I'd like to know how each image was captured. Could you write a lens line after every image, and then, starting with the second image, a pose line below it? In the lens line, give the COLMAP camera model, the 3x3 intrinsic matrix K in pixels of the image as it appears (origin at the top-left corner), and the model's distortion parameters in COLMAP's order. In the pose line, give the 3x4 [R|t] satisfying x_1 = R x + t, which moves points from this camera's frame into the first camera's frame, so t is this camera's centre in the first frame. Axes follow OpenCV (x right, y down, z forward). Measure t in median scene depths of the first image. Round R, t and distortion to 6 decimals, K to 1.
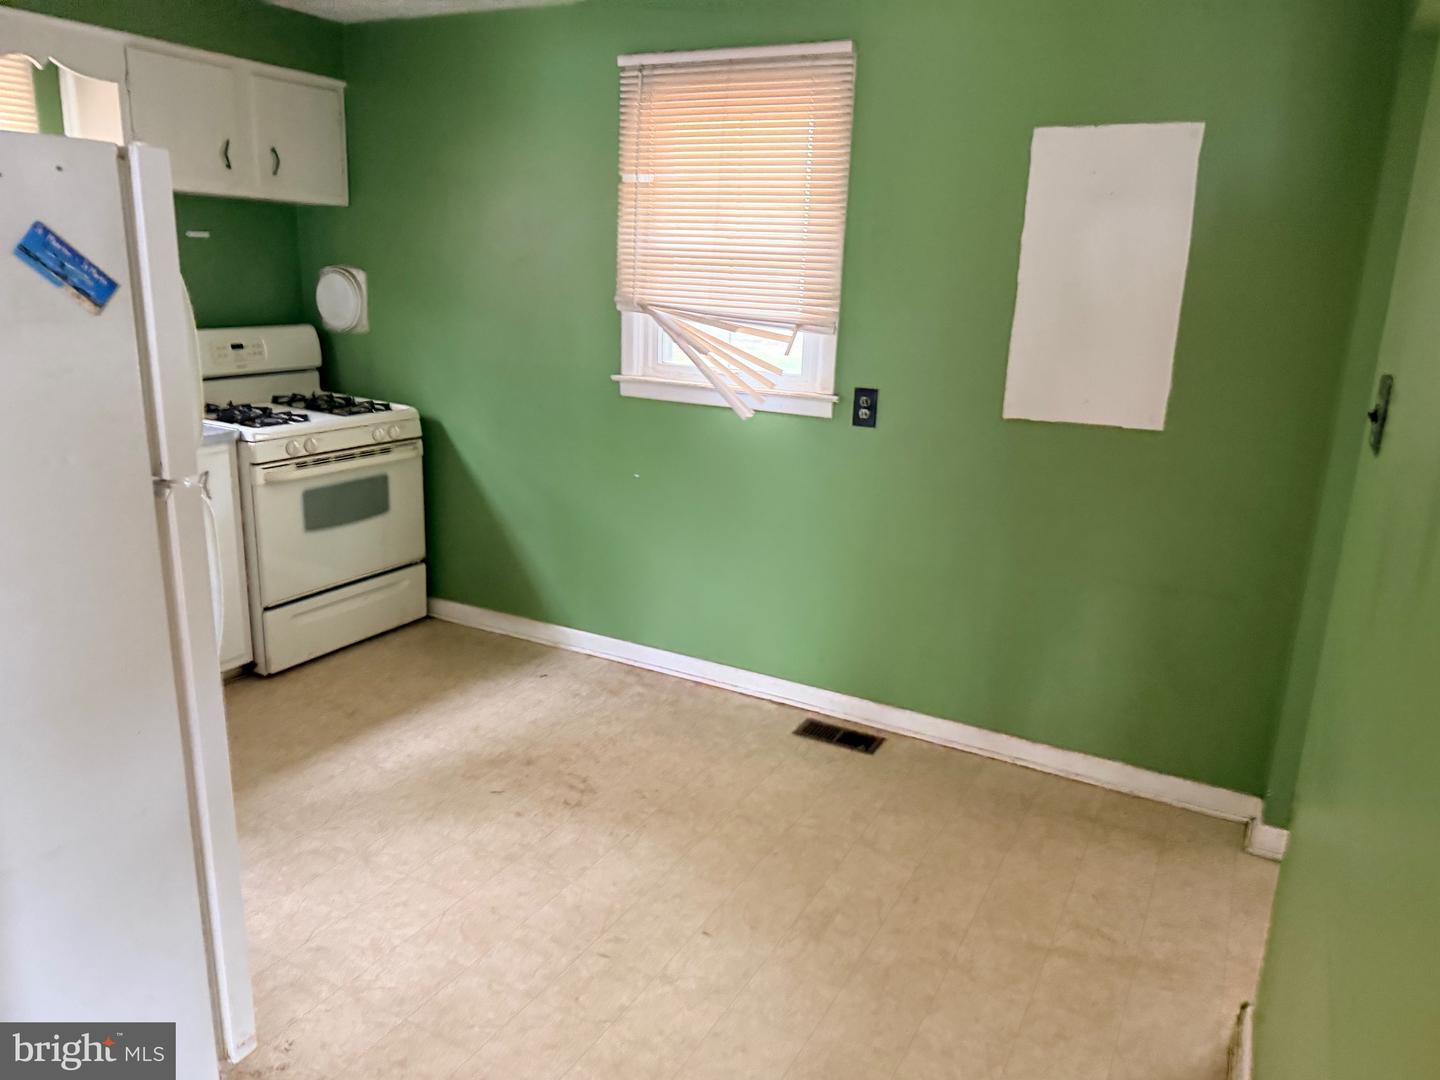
lens RADIAL K [[1008.2, 0, 754.4], [0, 1008.2, 517.2], [0, 0, 1]] dist [0.051110, -0.065421]
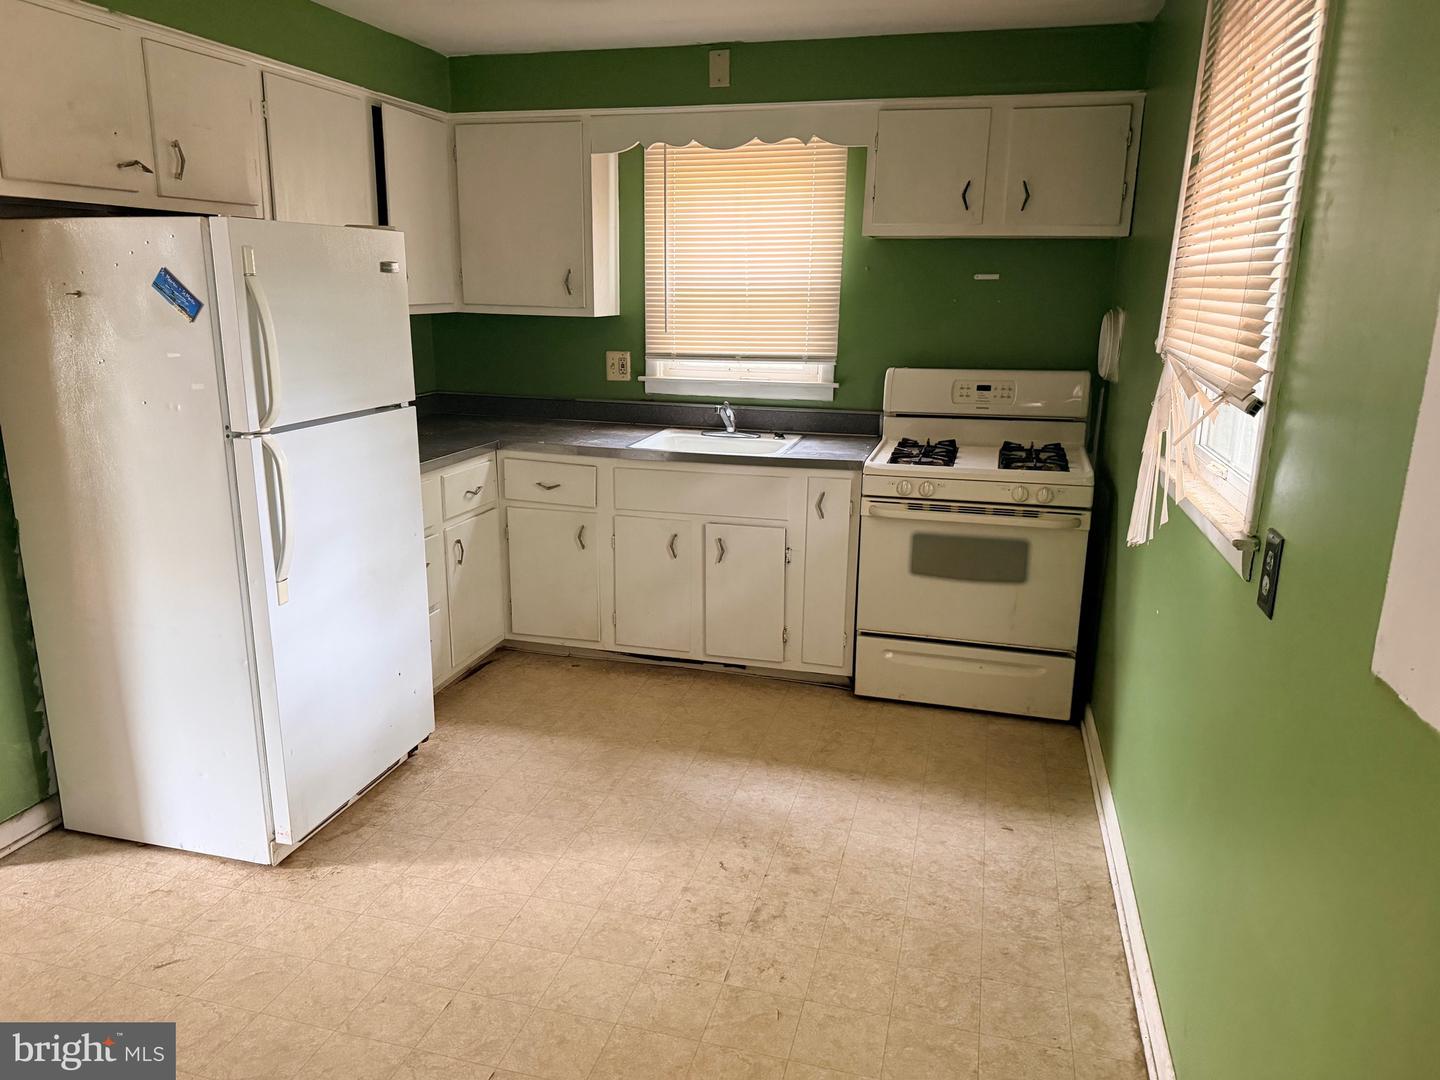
lens RADIAL K [[1008.2, 0, 714.6], [0, 1008.2, 543.9], [0, 0, 1]] dist [0.051110, -0.065421]
pose [[0.197045, 0.206739, -0.958349, 0.464994], [-0.236773, 0.958613, 0.158113, -0.125838], [0.951374, 0.195755, 0.237840, 0.589370]]
